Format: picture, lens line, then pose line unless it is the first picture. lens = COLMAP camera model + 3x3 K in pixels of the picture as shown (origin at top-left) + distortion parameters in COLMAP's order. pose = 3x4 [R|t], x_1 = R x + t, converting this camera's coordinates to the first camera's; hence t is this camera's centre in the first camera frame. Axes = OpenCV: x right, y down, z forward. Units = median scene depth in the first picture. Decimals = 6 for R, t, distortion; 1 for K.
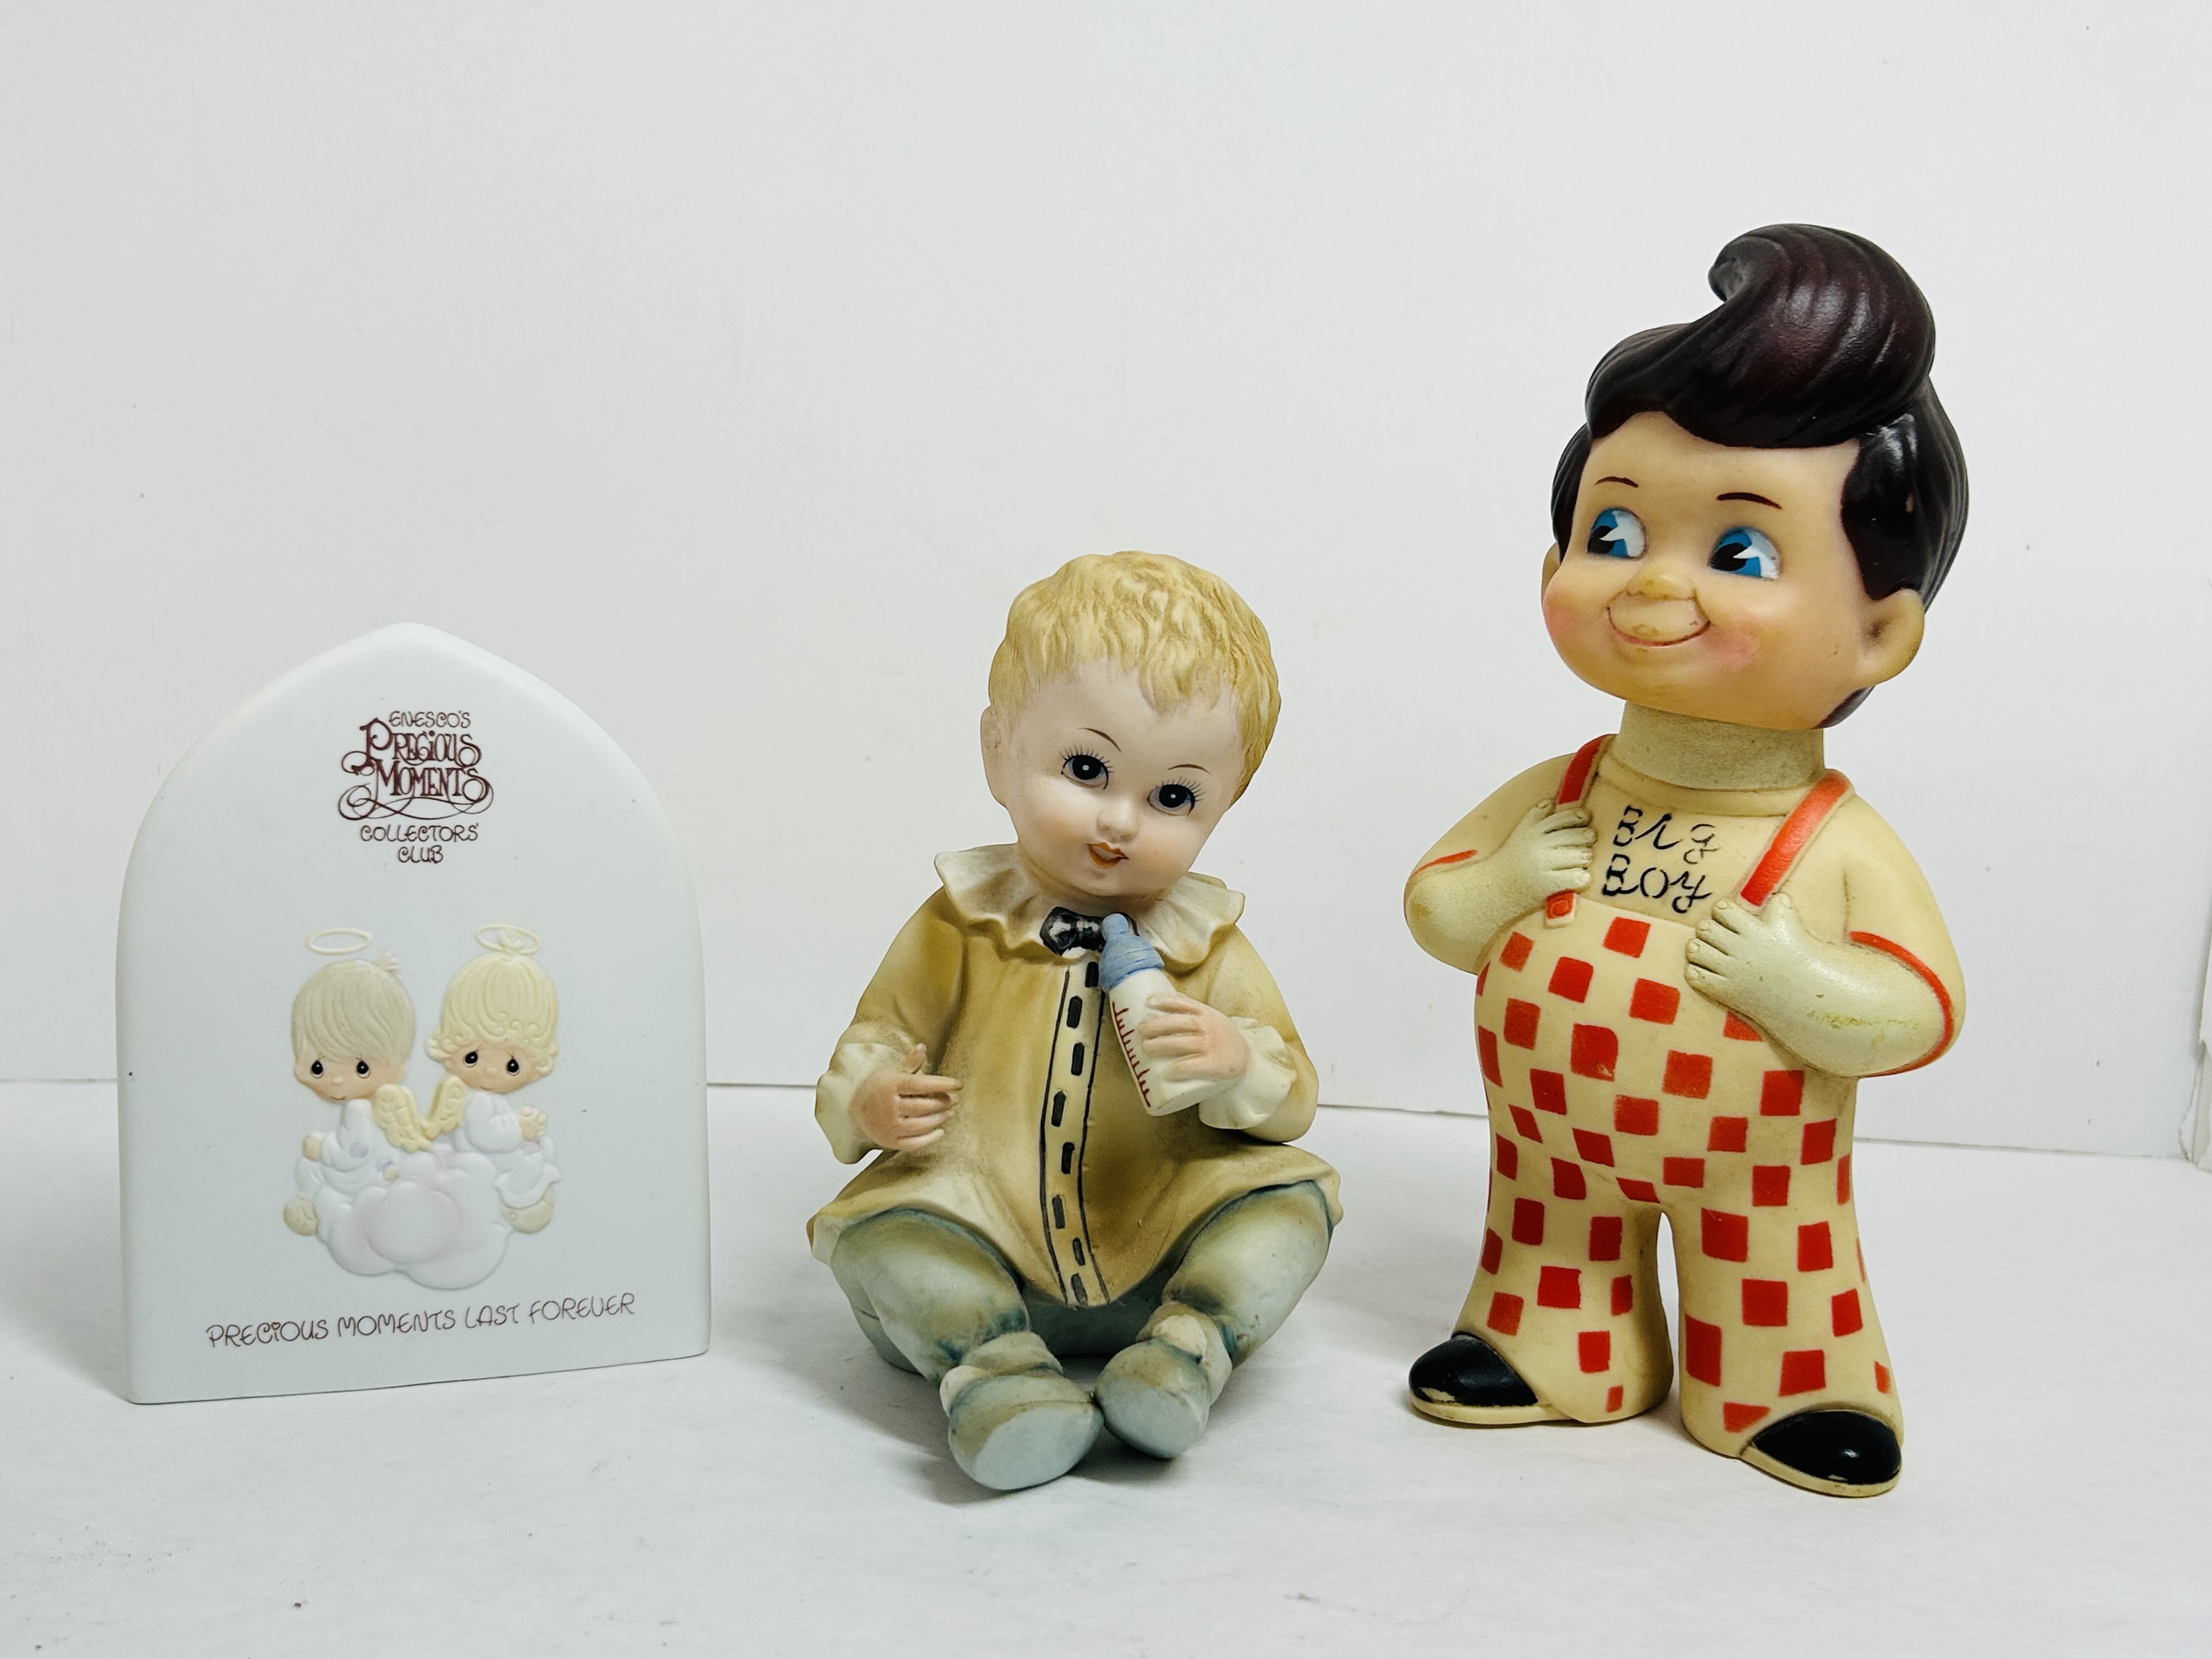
lens RADIAL K [[2395.1, 0, 1091.8], [0, 2395.1, 812.0], [0, 0, 1]] dist [0.051543, 0.000000]
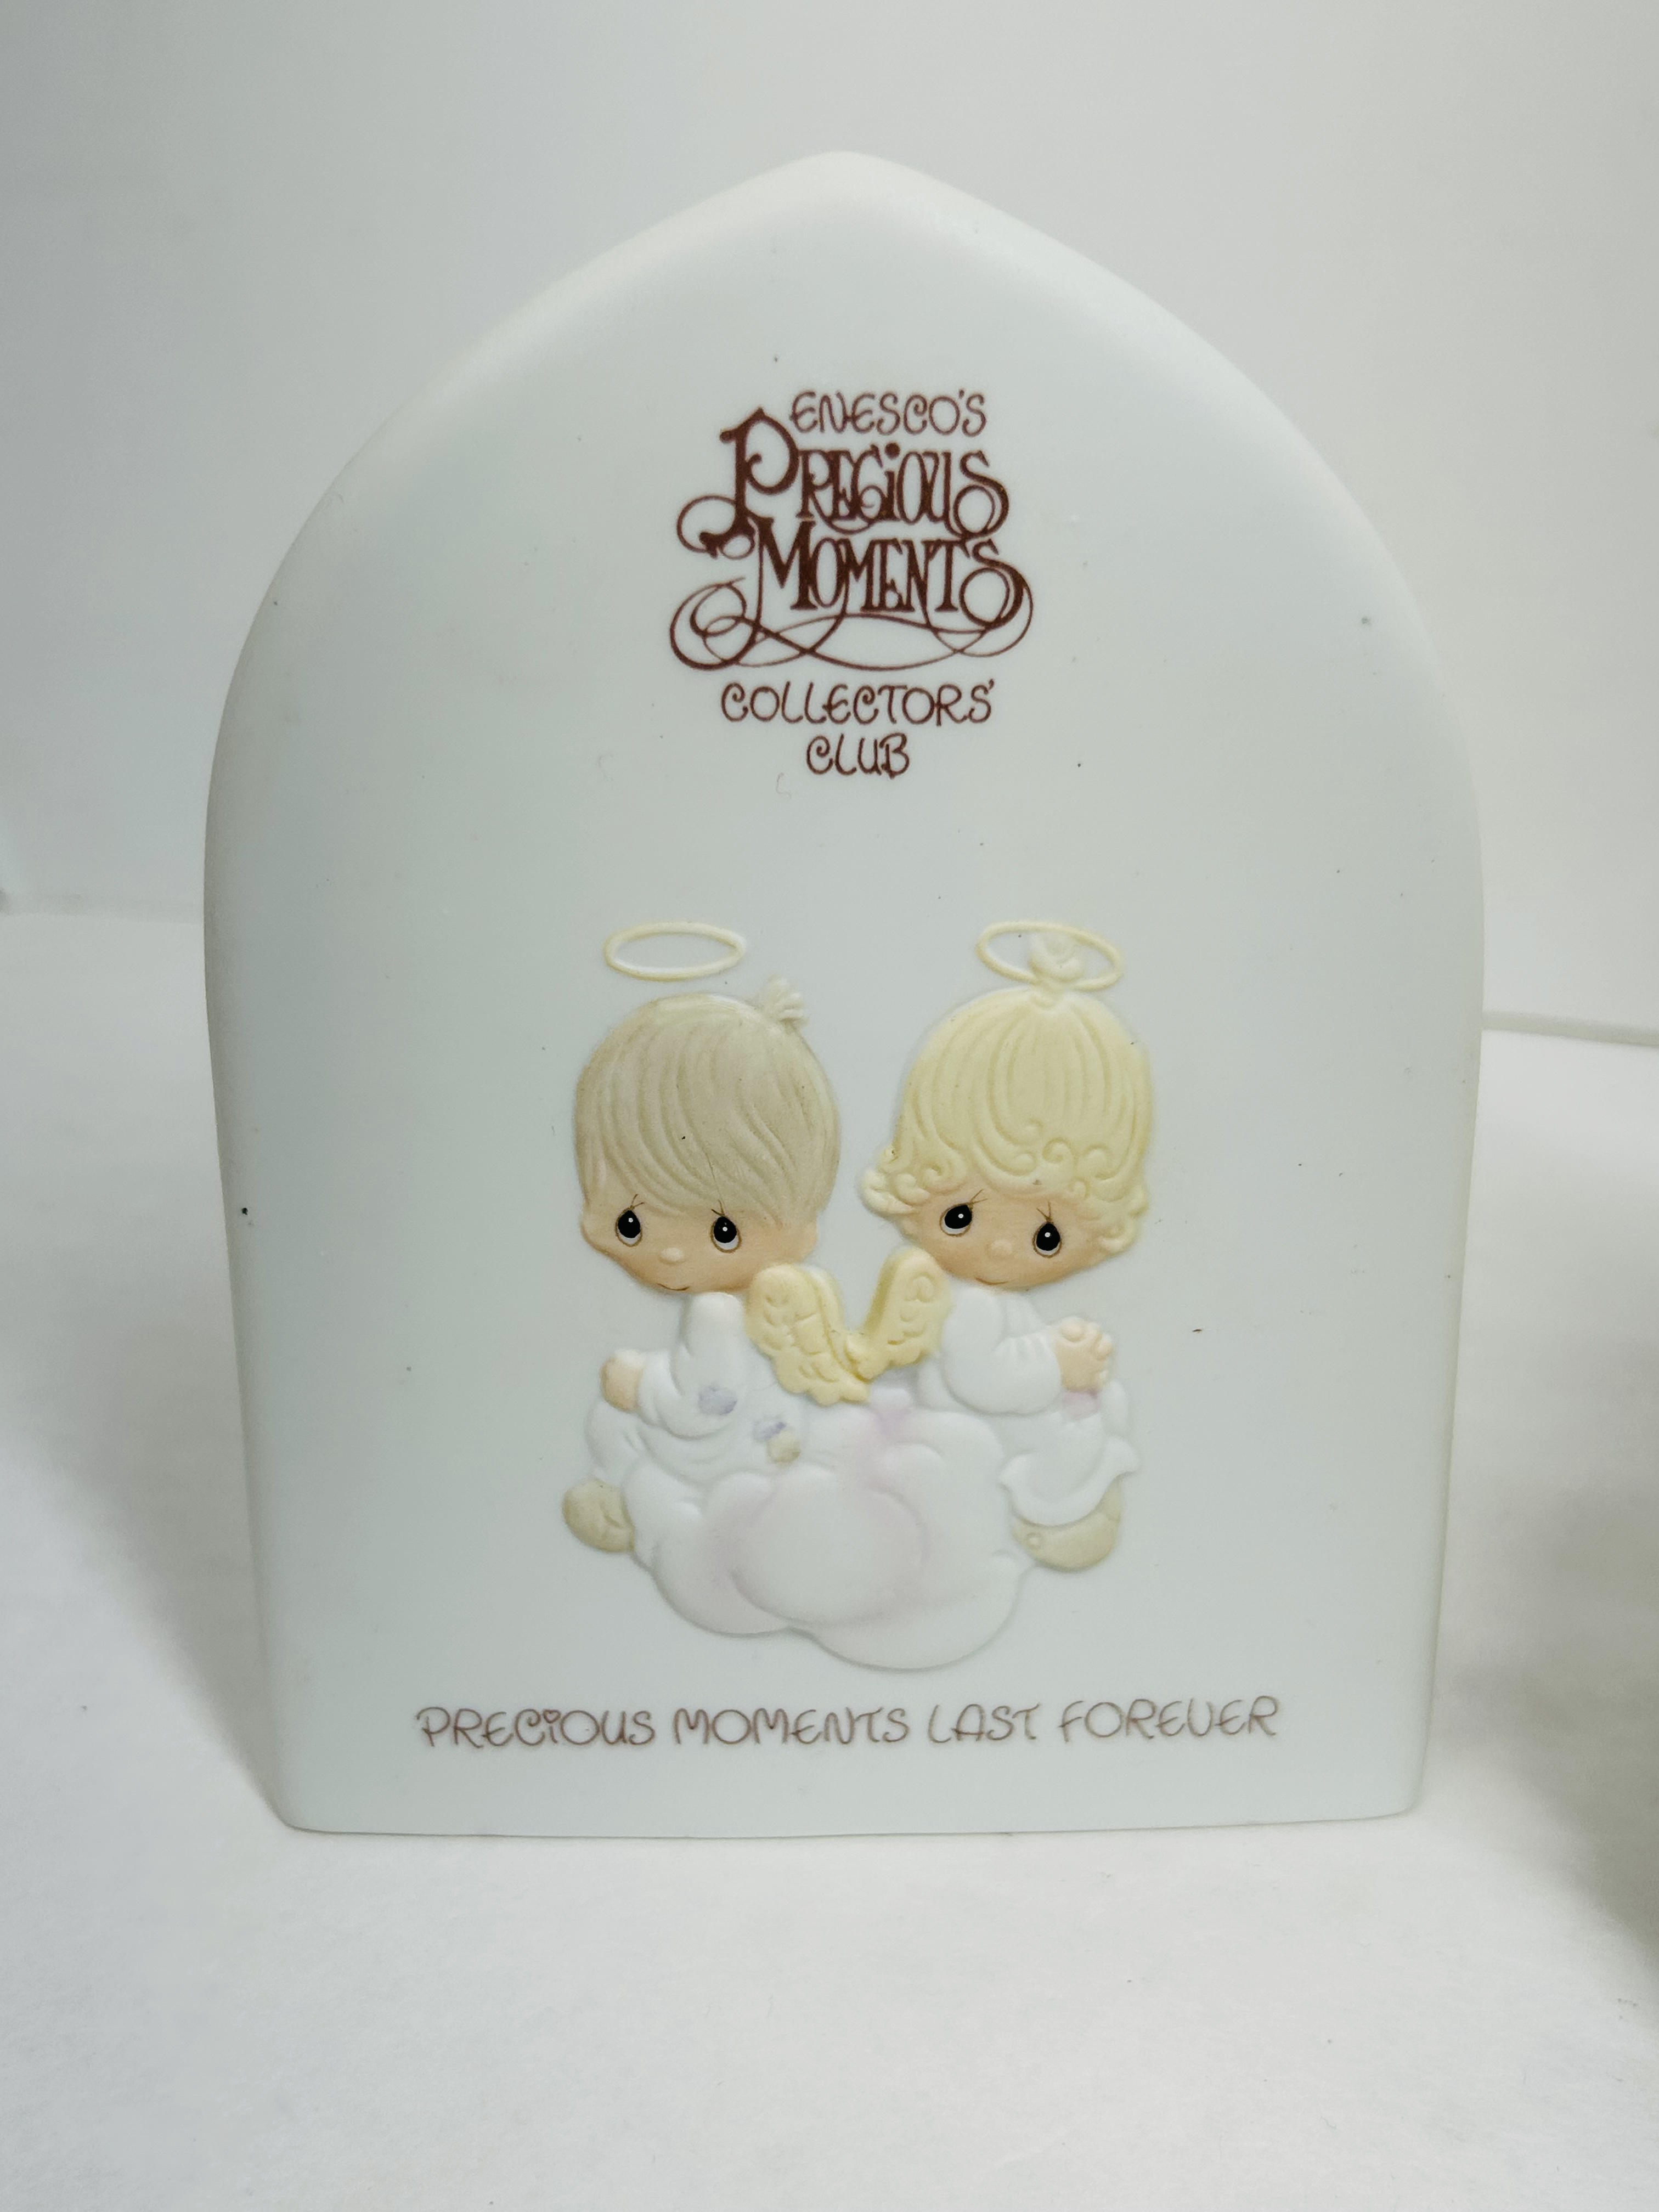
lens RADIAL K [[2395.1, 0, 850.1], [0, 2395.1, 1101.6], [0, 0, 1]] dist [0.051543, 0.000000]
pose [[0.970849, 0.083411, -0.224712, -0.182503], [-0.019765, 0.962164, 0.271751, -0.036986], [0.238877, -0.259388, 0.935765, 0.596782]]
